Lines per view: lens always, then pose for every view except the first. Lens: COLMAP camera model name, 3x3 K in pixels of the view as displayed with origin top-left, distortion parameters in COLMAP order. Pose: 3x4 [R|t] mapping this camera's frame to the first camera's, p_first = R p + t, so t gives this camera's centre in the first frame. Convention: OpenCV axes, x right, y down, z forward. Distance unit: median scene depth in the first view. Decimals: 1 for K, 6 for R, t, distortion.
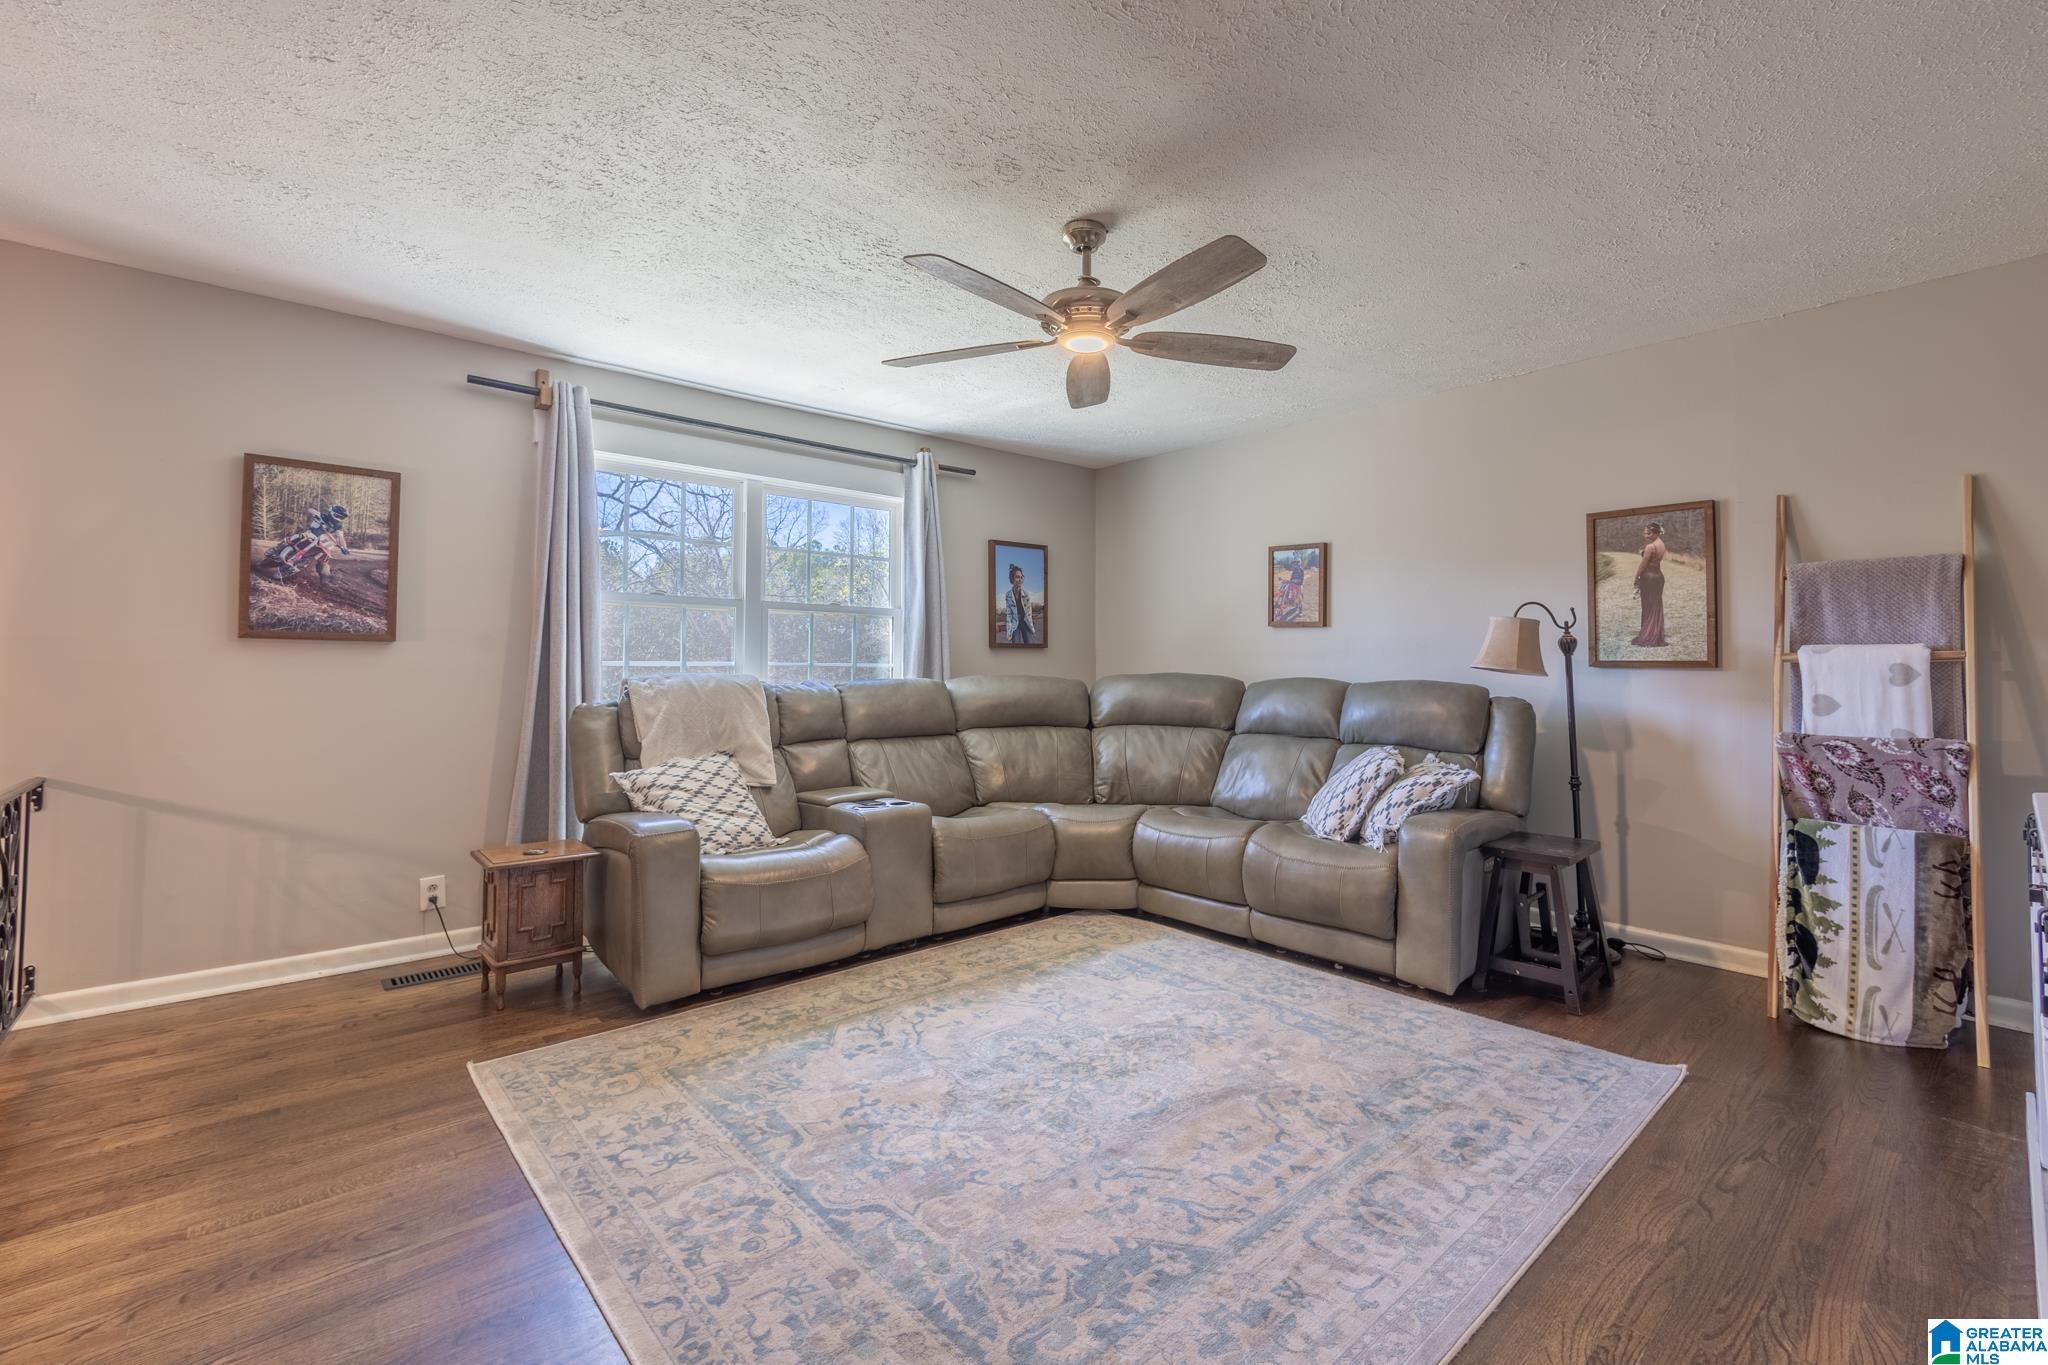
lens RADIAL K [[885.6, 0, 1067.7], [0, 885.6, 634.9], [0, 0, 1]] dist [-0.005906, 0.000173]
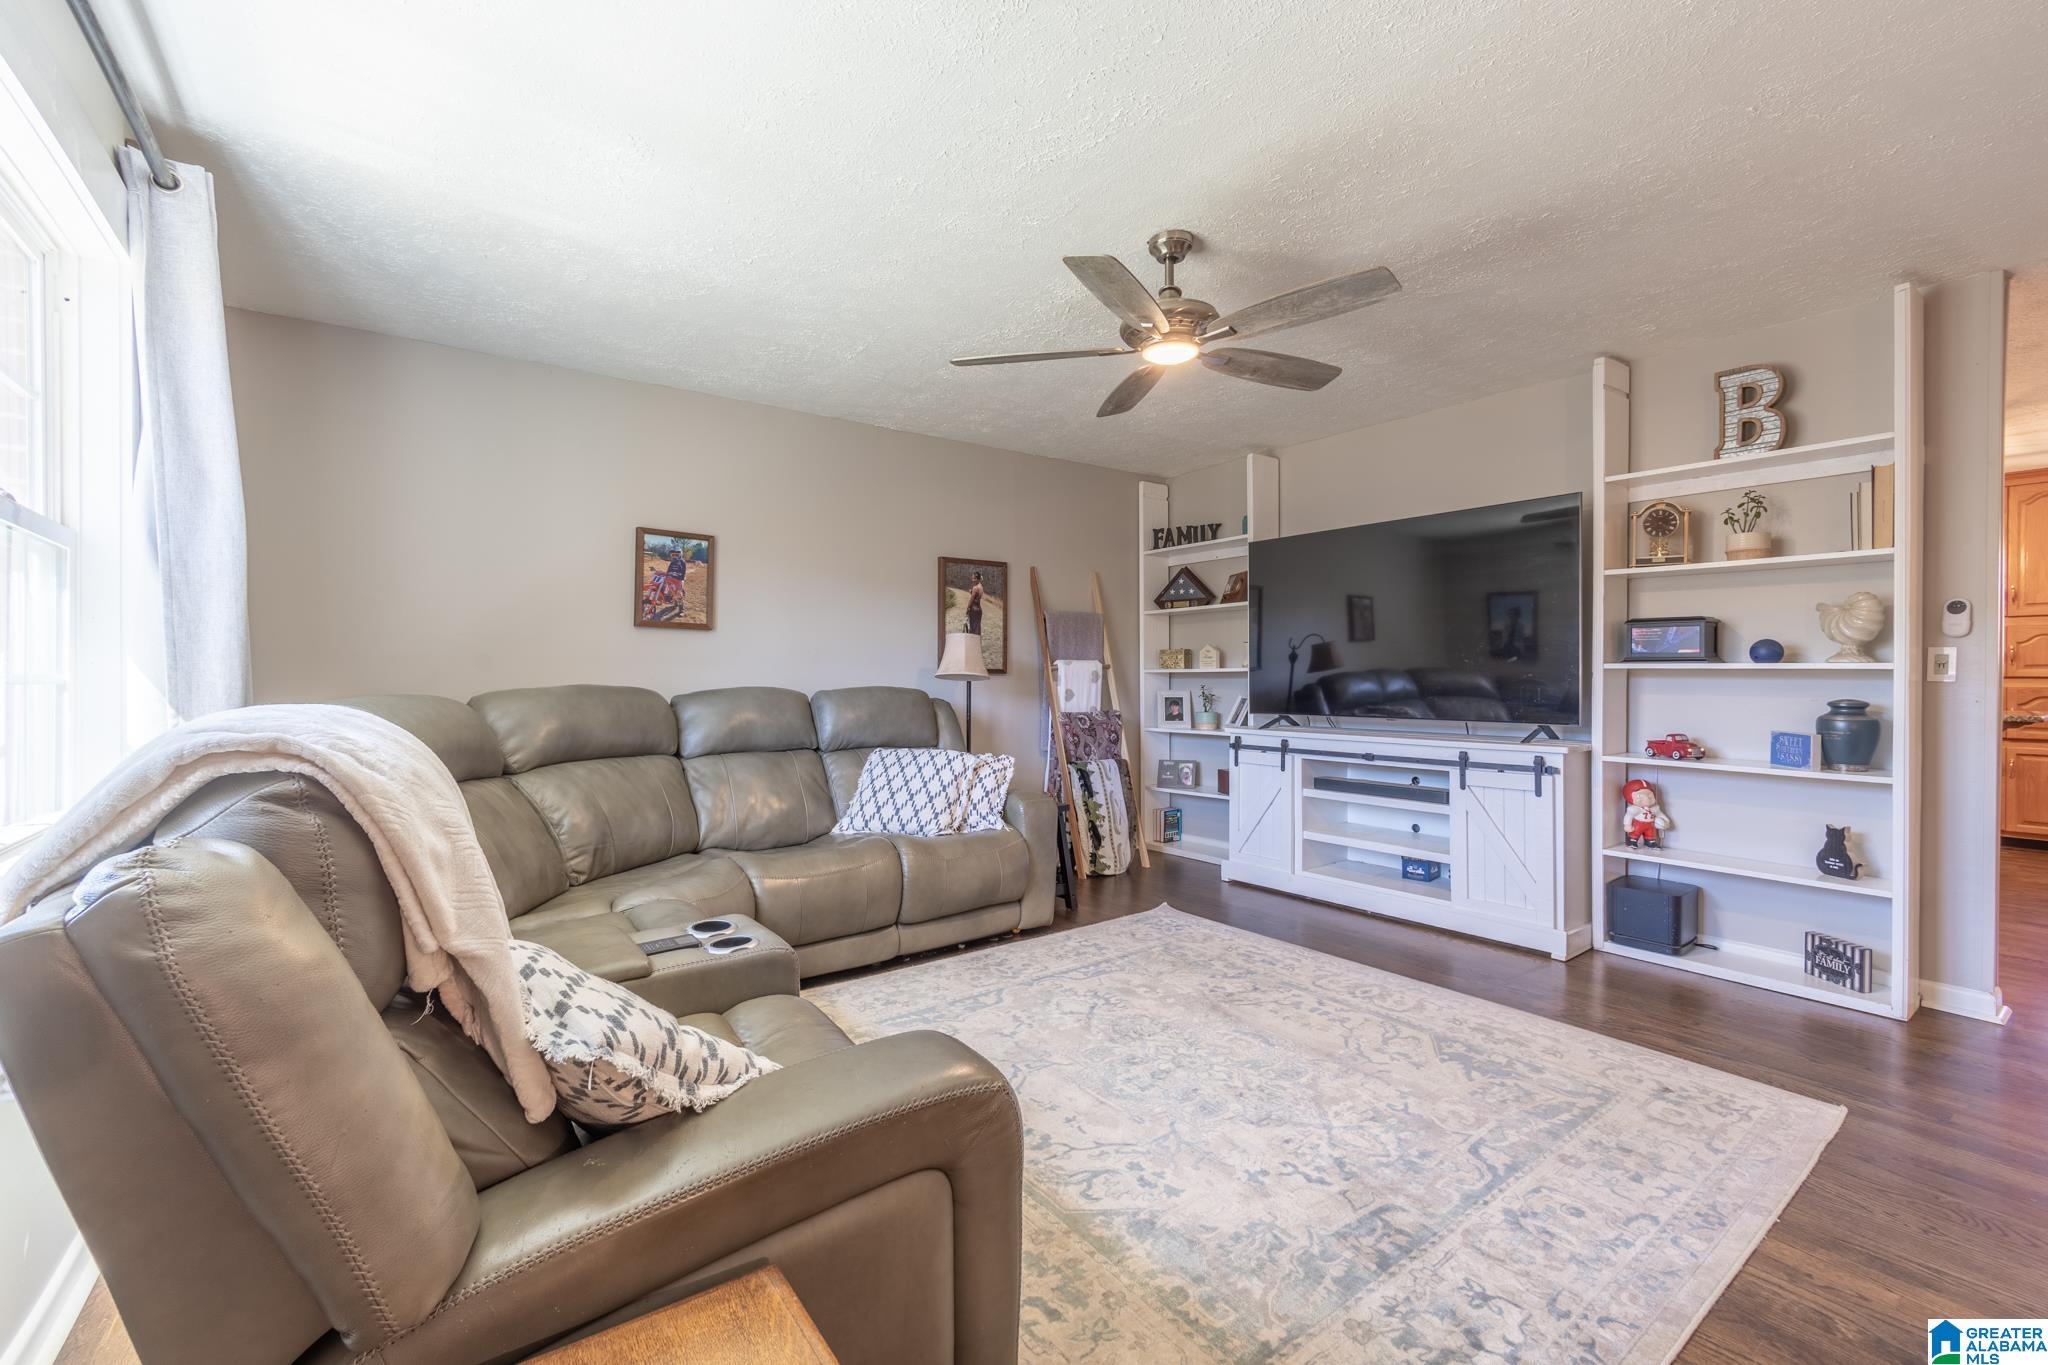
lens RADIAL K [[897.3, 0, 1003.3], [0, 897.3, 670.7], [0, 0, 1]] dist [-0.001183, -0.000126]
pose [[0.105668, -0.002460, 0.994398, -0.845385], [-0.032024, 0.999470, 0.005876, 0.024662], [-0.993886, -0.032466, 0.105533, 0.888681]]
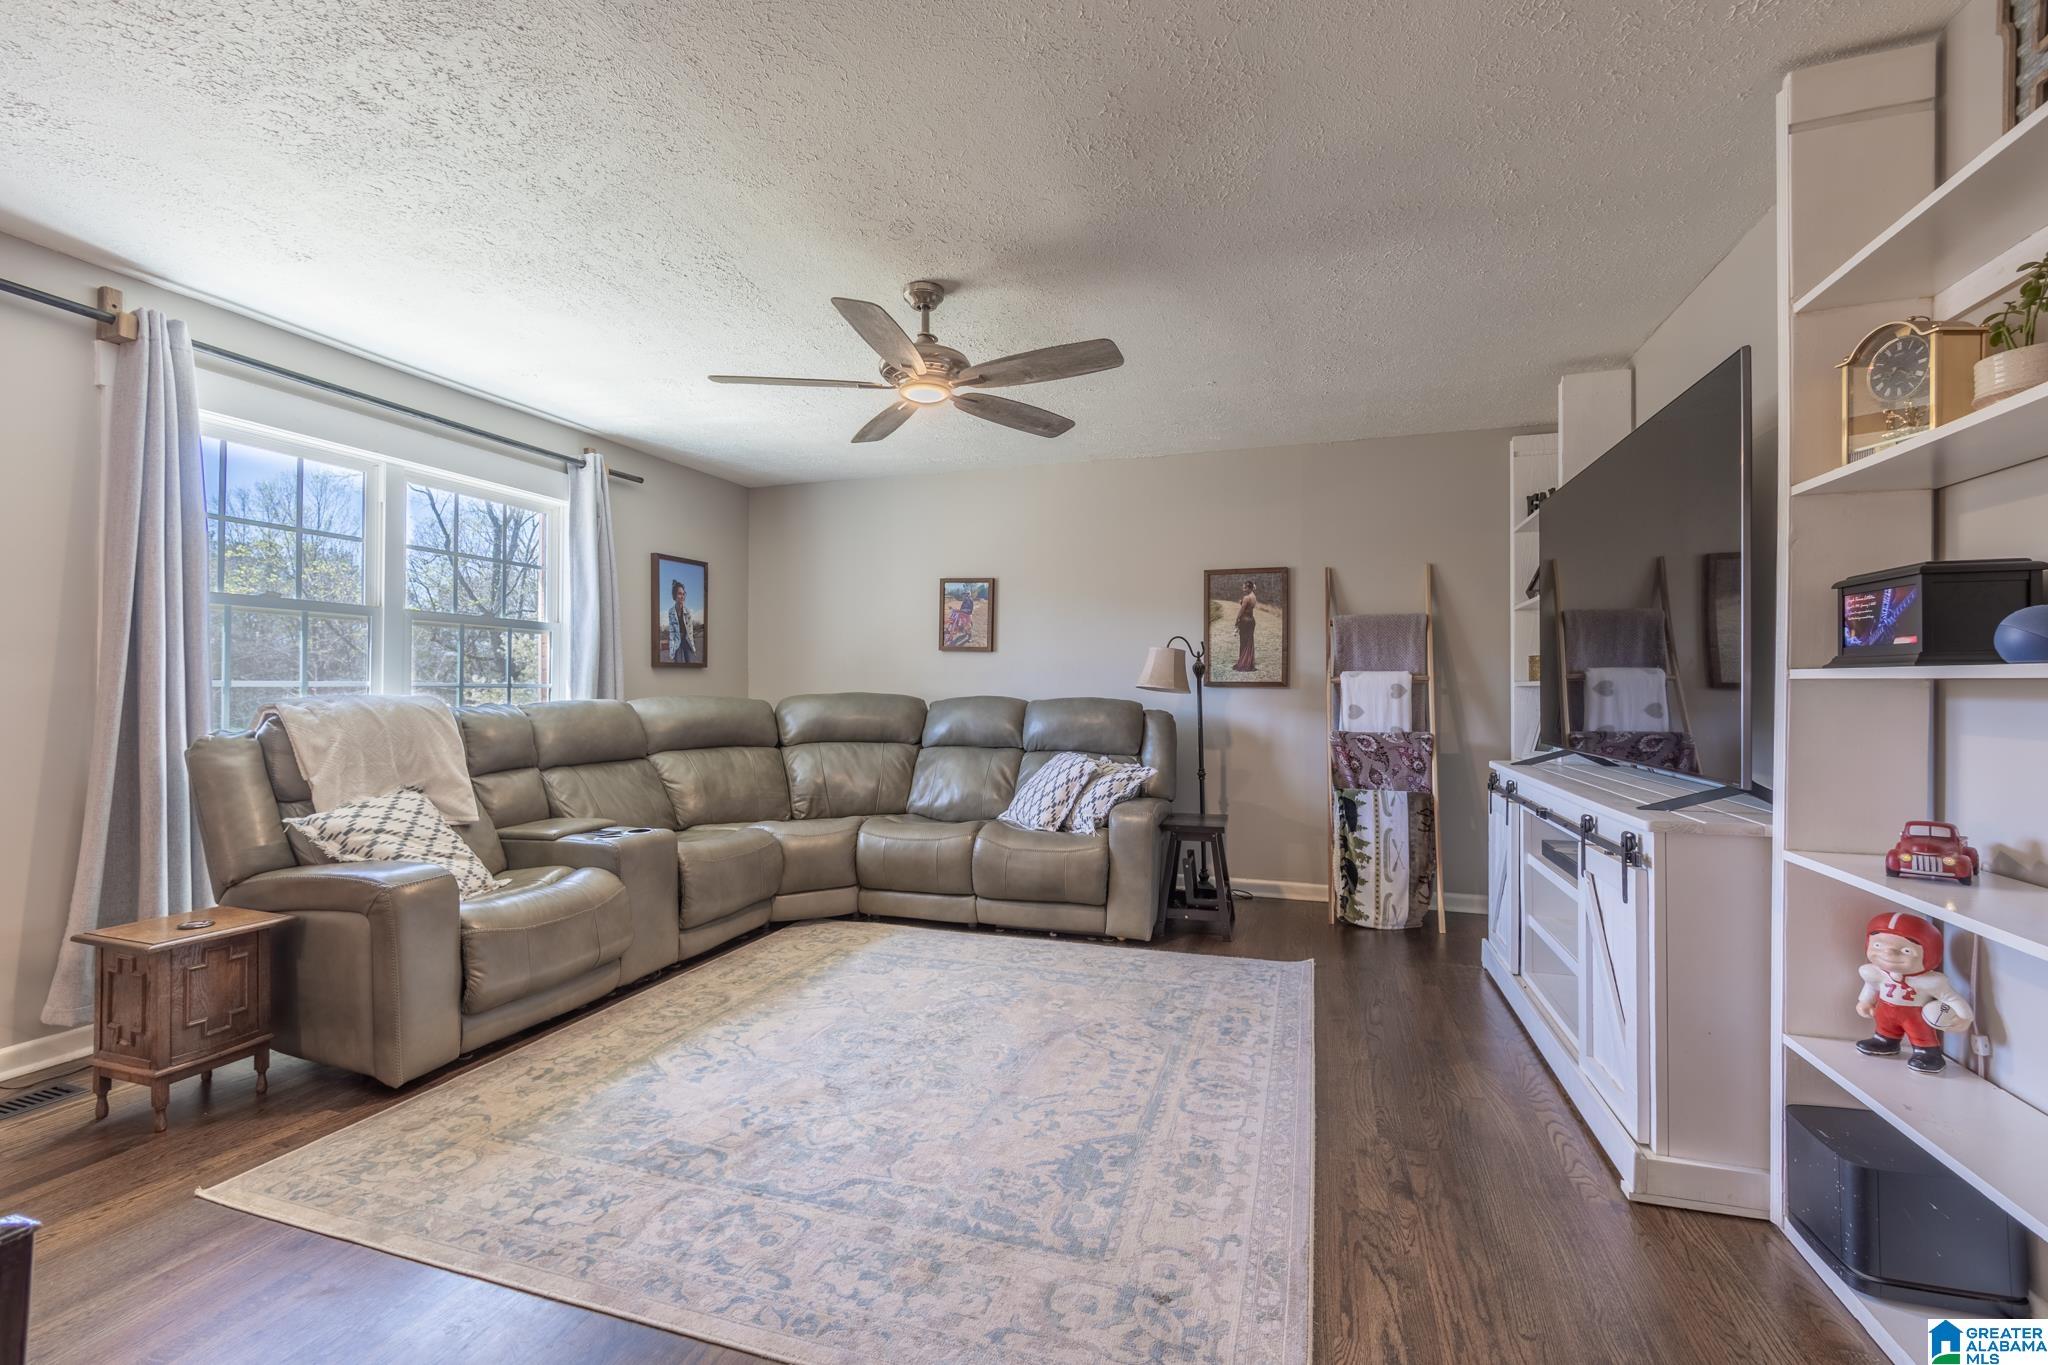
lens RADIAL K [[877.6, 0, 1015.8], [0, 877.6, 675.8], [0, 0, 1]] dist [-0.014930, 0.006061]
pose [[0.876783, 0.004294, 0.480867, -0.333703], [-0.015783, 0.999678, 0.019850, -0.001393], [-0.480627, -0.024994, 0.876569, -0.017057]]
